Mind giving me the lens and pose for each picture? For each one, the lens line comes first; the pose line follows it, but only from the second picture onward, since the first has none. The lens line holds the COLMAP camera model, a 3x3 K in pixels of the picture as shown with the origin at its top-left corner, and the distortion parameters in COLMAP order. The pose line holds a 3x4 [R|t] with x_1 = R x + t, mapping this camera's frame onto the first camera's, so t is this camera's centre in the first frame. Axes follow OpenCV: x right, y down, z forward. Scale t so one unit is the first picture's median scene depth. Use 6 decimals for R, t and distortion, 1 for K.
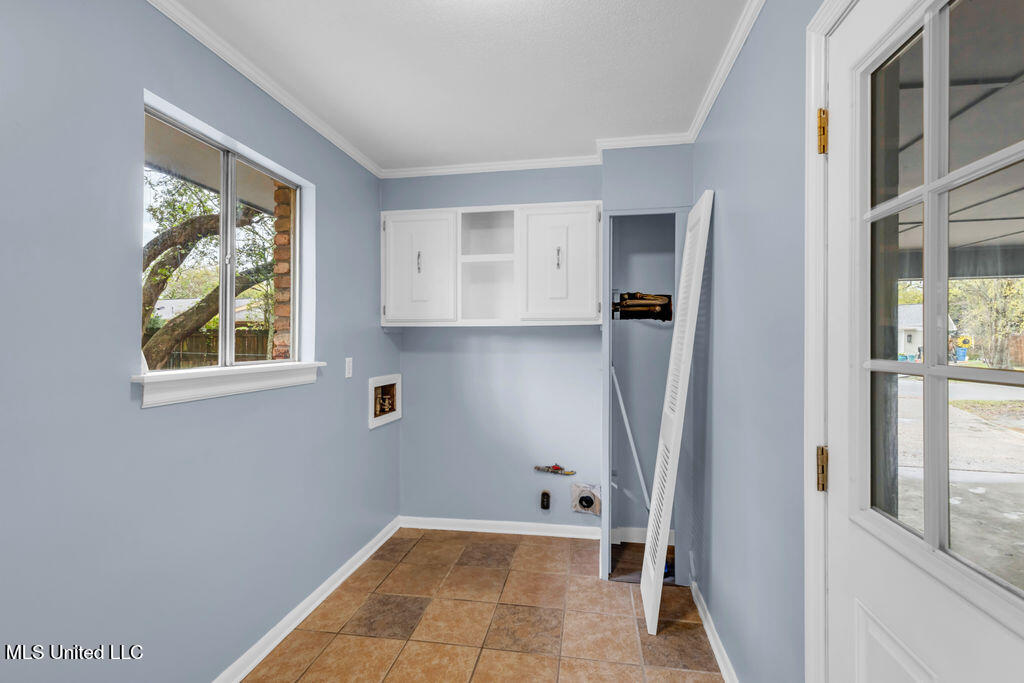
lens RADIAL K [[468.2, 0, 514.7], [0, 468.2, 337.9], [0, 0, 1]] dist [0.004510, 0.000998]
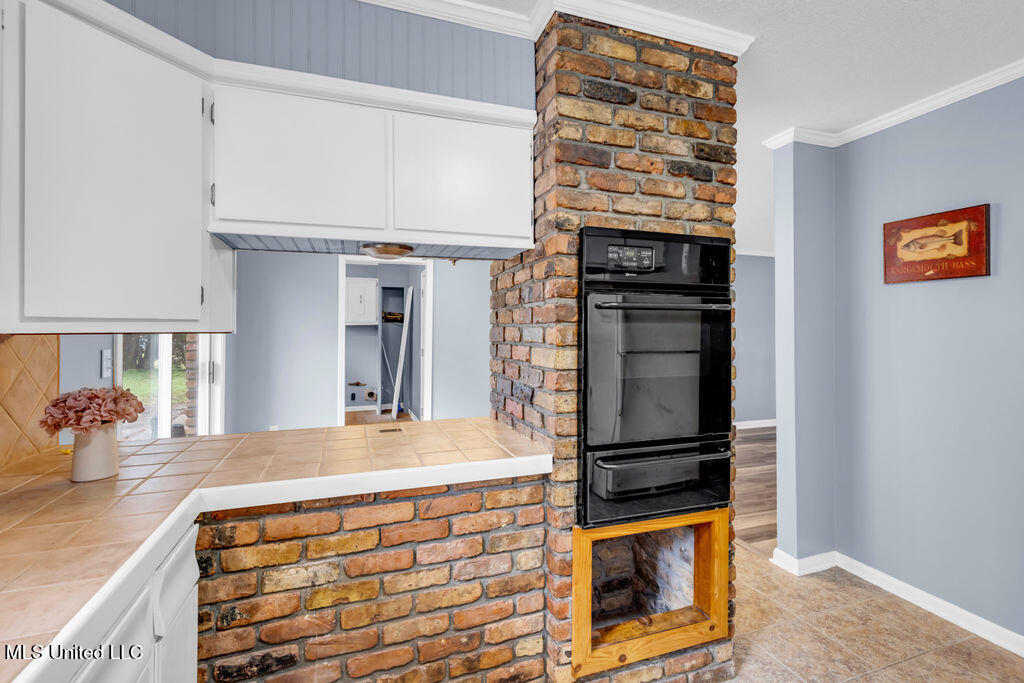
lens RADIAL K [[468.2, 0, 513.4], [0, 468.2, 335.7], [0, 0, 1]] dist [0.004510, 0.000998]
pose [[0.870271, -0.001746, 0.492570, -0.430913], [-0.000031, 0.999994, 0.003599, 0.023688], [-0.492573, -0.003147, 0.870266, -1.604808]]
